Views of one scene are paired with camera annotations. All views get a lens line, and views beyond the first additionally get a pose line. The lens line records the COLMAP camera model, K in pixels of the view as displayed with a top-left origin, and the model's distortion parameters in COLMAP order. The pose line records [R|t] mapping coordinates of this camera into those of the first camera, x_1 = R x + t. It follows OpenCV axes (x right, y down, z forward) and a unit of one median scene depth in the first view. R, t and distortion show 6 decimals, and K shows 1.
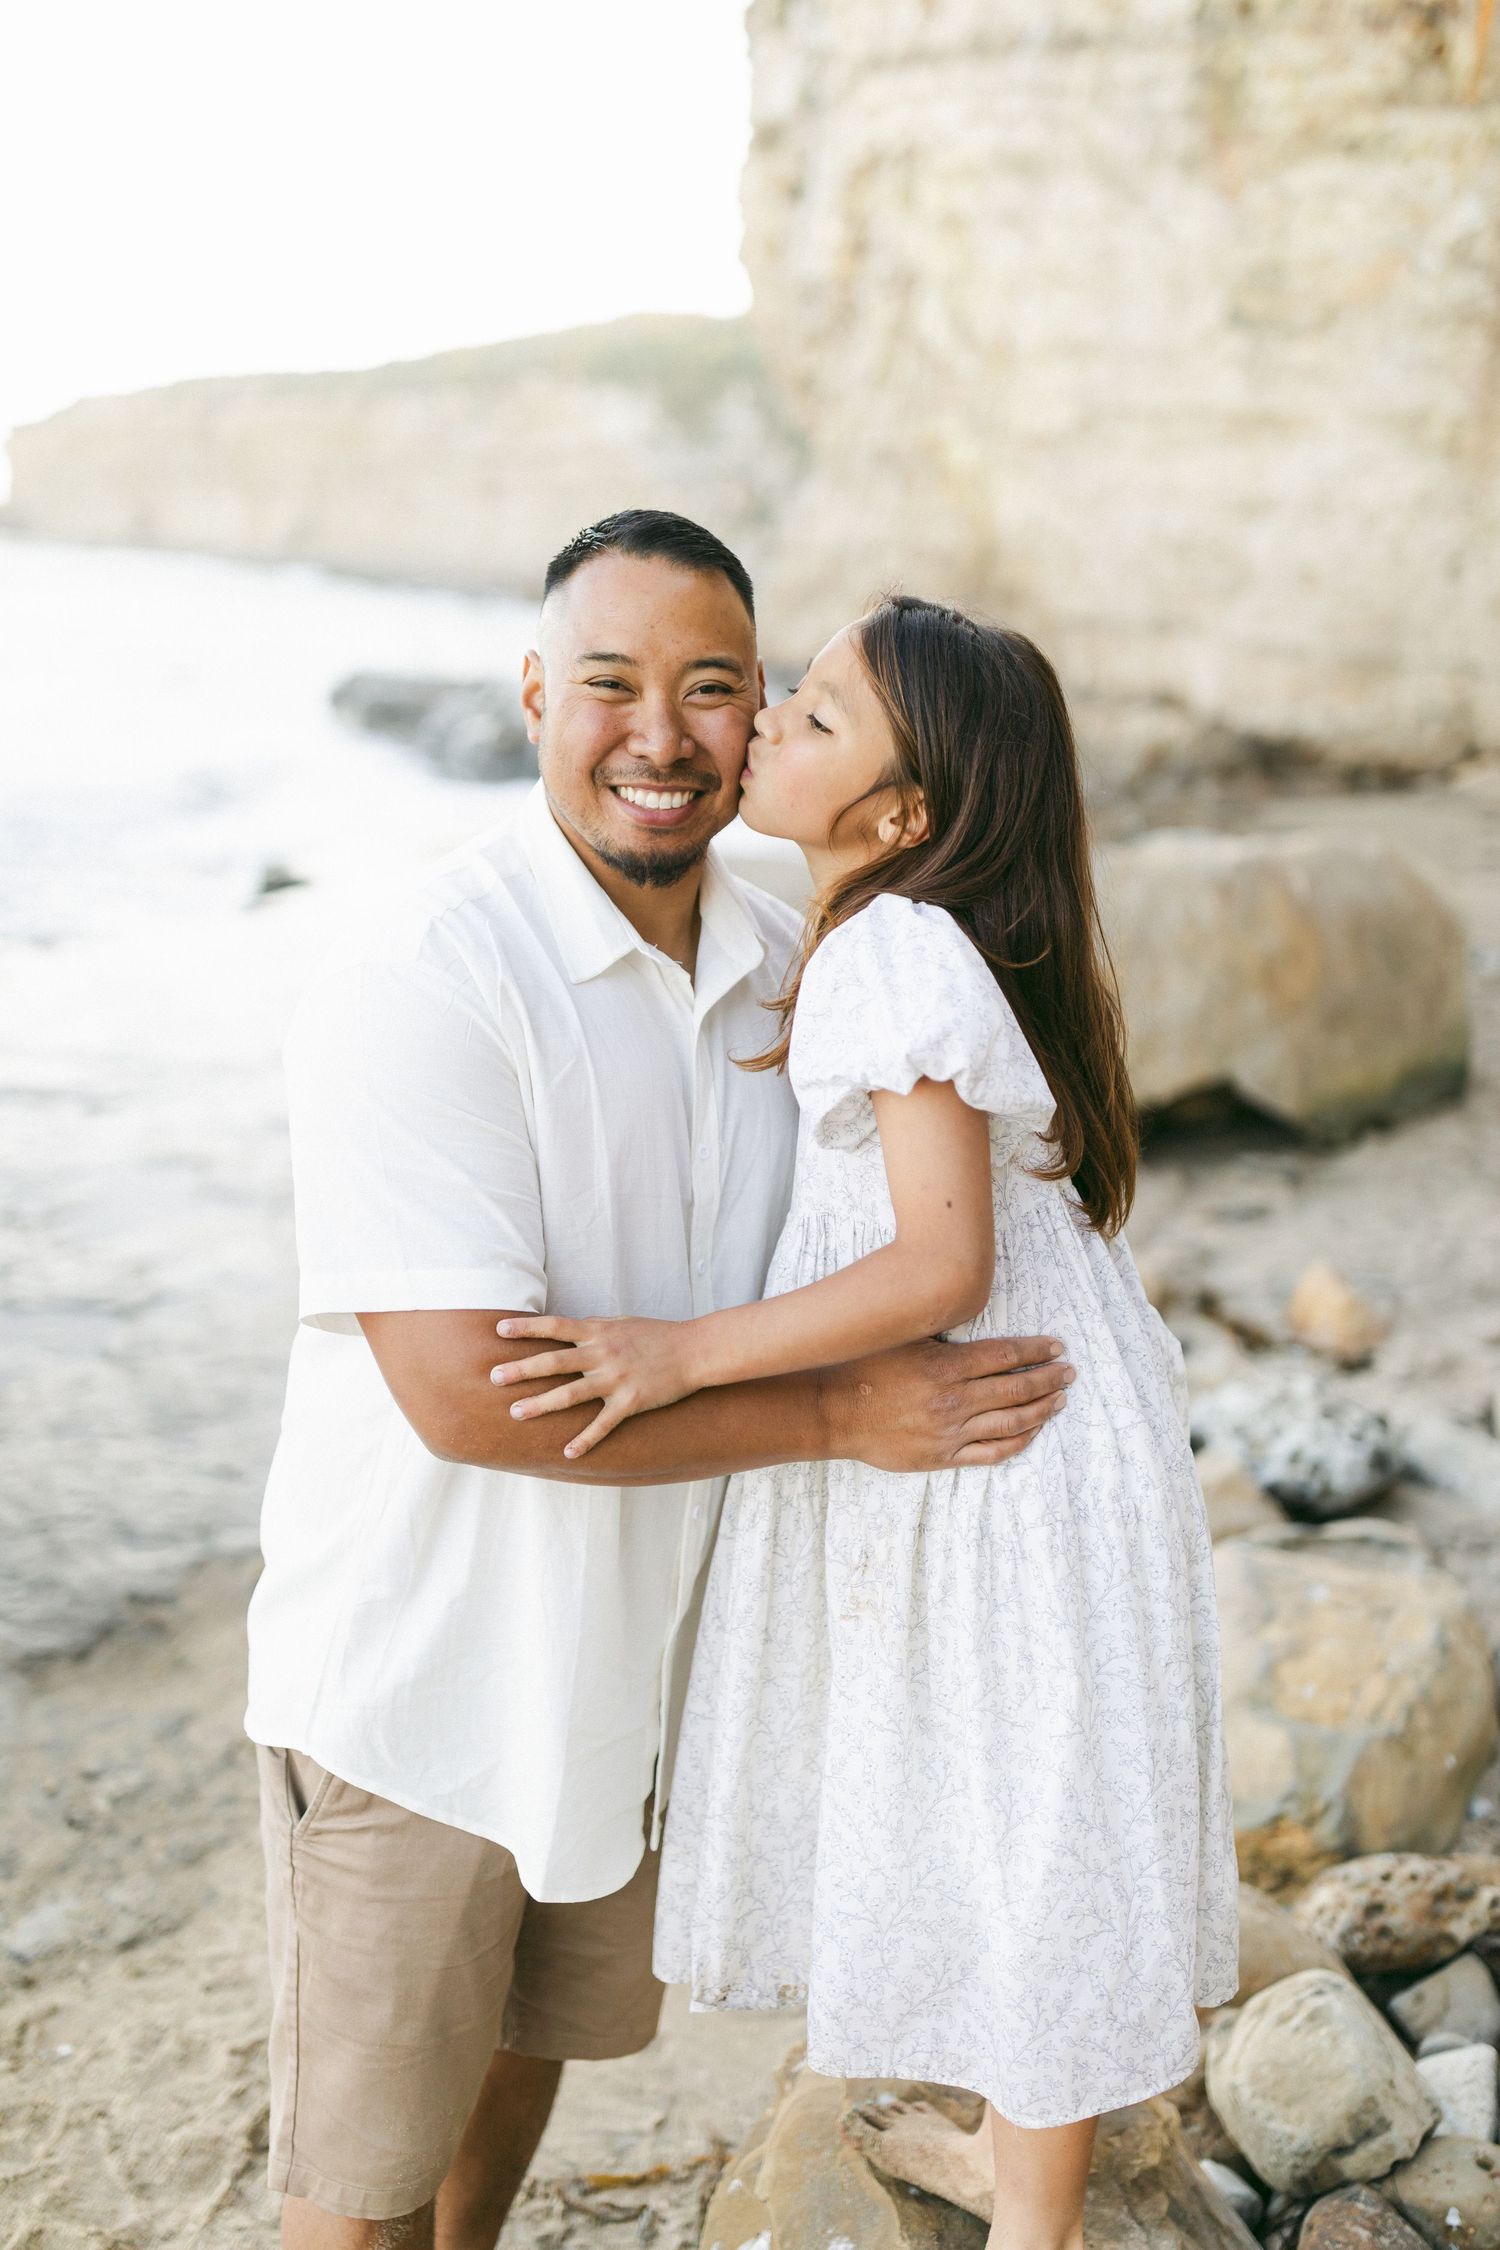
lens RADIAL K [[2131.9, 0, 755.0], [0, 2131.9, 1127.9], [0, 0, 1]] dist [-0.008552, 0.013462]
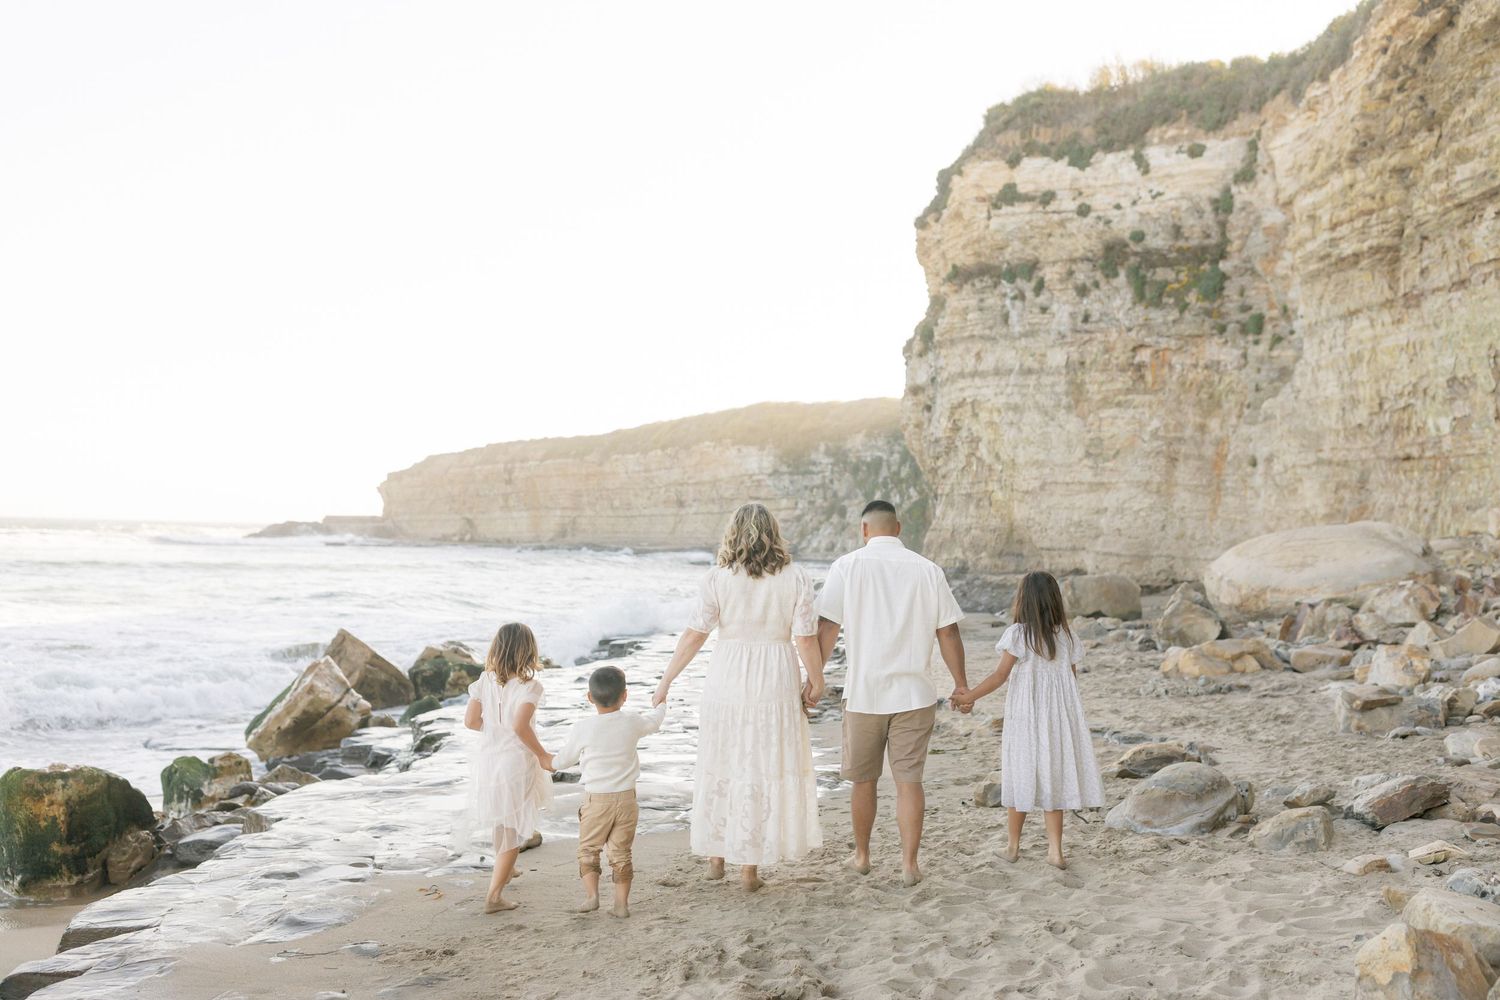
lens RADIAL K [[1422.6, 0, 751.5], [0, 1422.6, 509.4], [0, 0, 1]] dist [0.012835, -0.019248]
pose [[0.998748, -0.042771, -0.025937, -0.217439], [0.034042, 0.961112, -0.274052, 0.256054], [0.036650, 0.272826, 0.961365, -1.004782]]
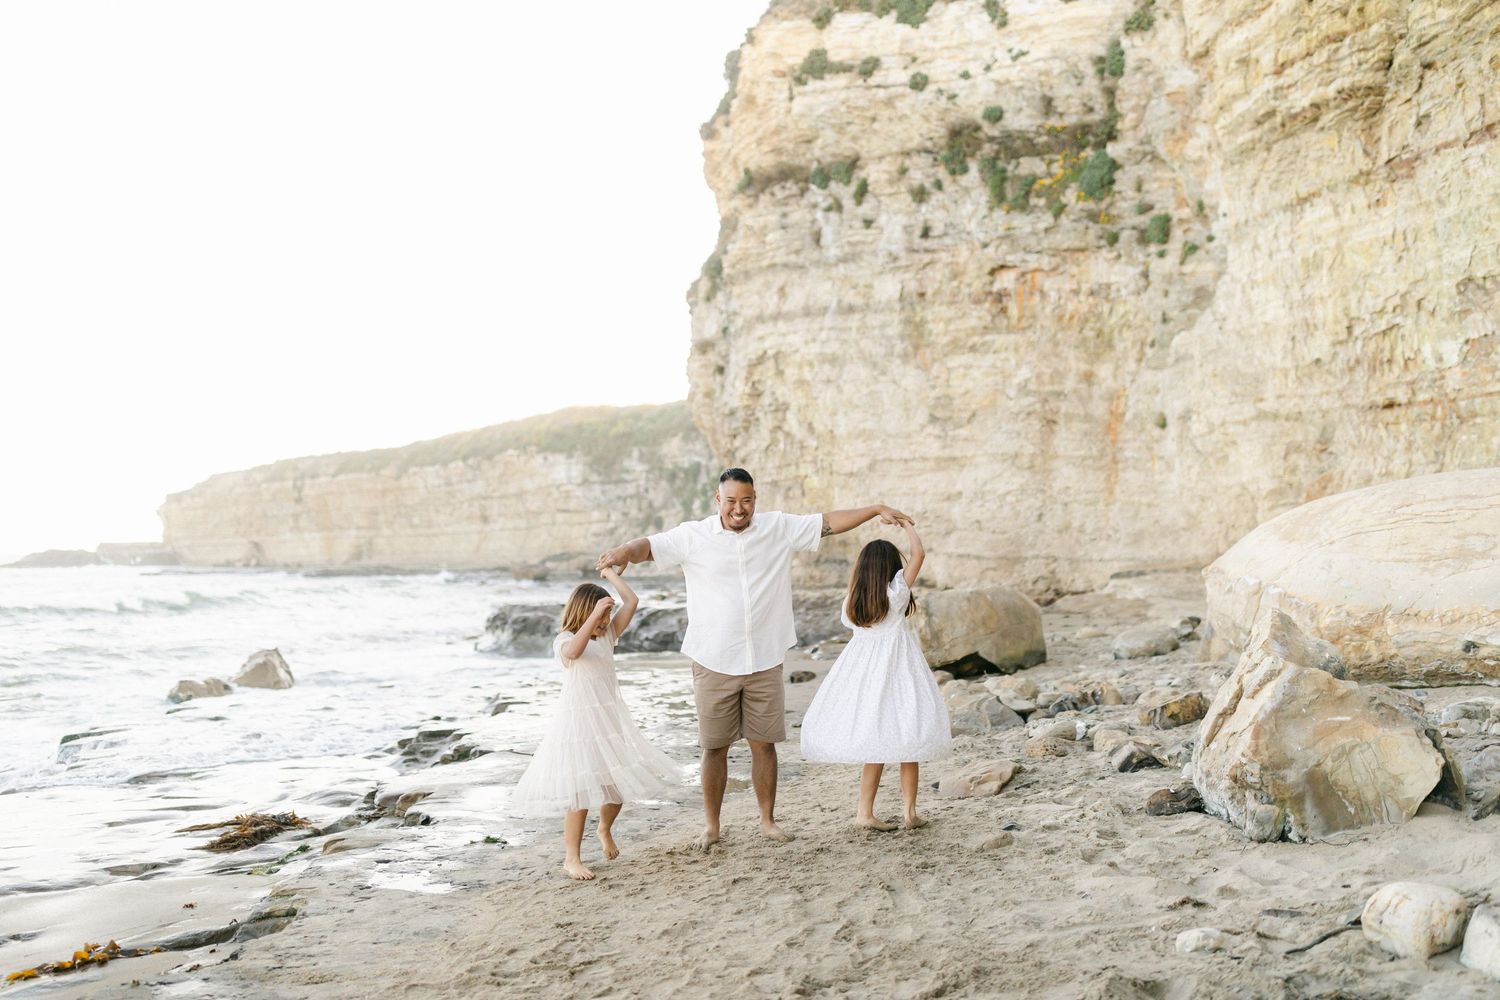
lens RADIAL K [[1420.5, 0, 749.5], [0, 1420.5, 517.2], [0, 0, 1]] dist [0.015903, -0.024535]
pose [[0.993933, -0.065671, 0.088227, -0.109333], [0.087532, 0.958021, -0.273010, 0.117913], [-0.066595, 0.279076, 0.957957, -0.409540]]
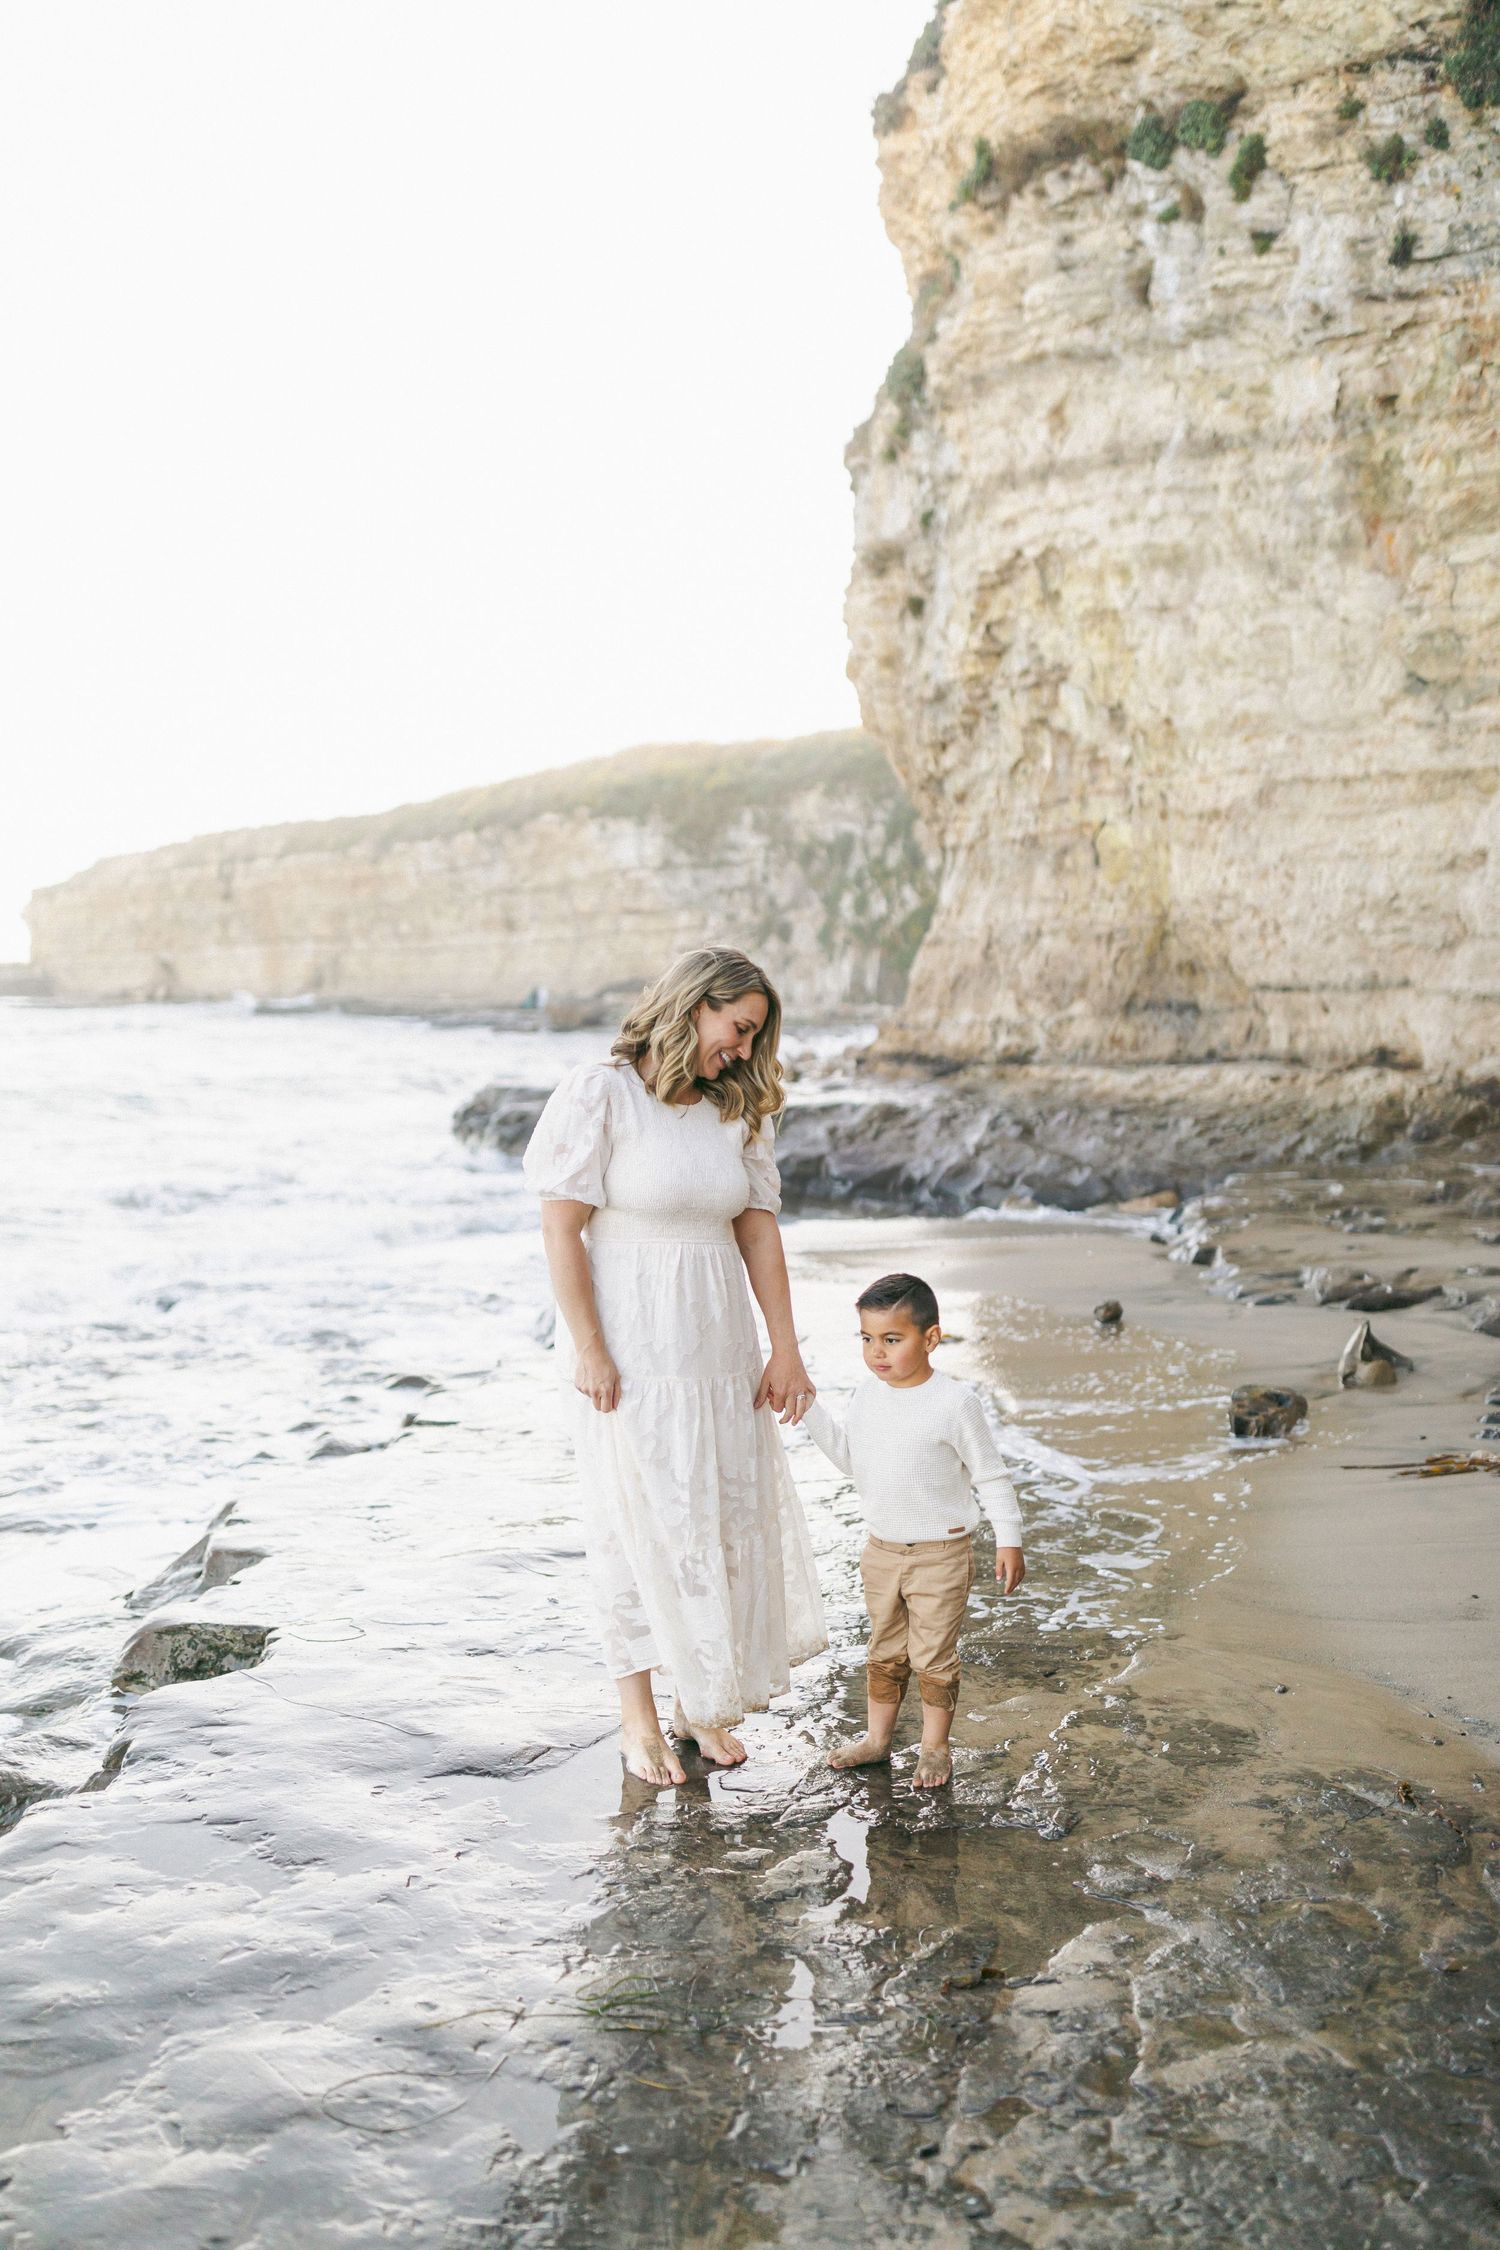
lens RADIAL K [[2131.1, 0, 750.0], [0, 2131.1, 1125.0], [0, 0, 1]] dist [0.007683, 0.003334]
pose [[0.997838, -0.065676, 0.002492, -0.100010], [0.064970, 0.979966, -0.188268, -0.005436], [0.009922, 0.188023, 0.982115, 0.041029]]
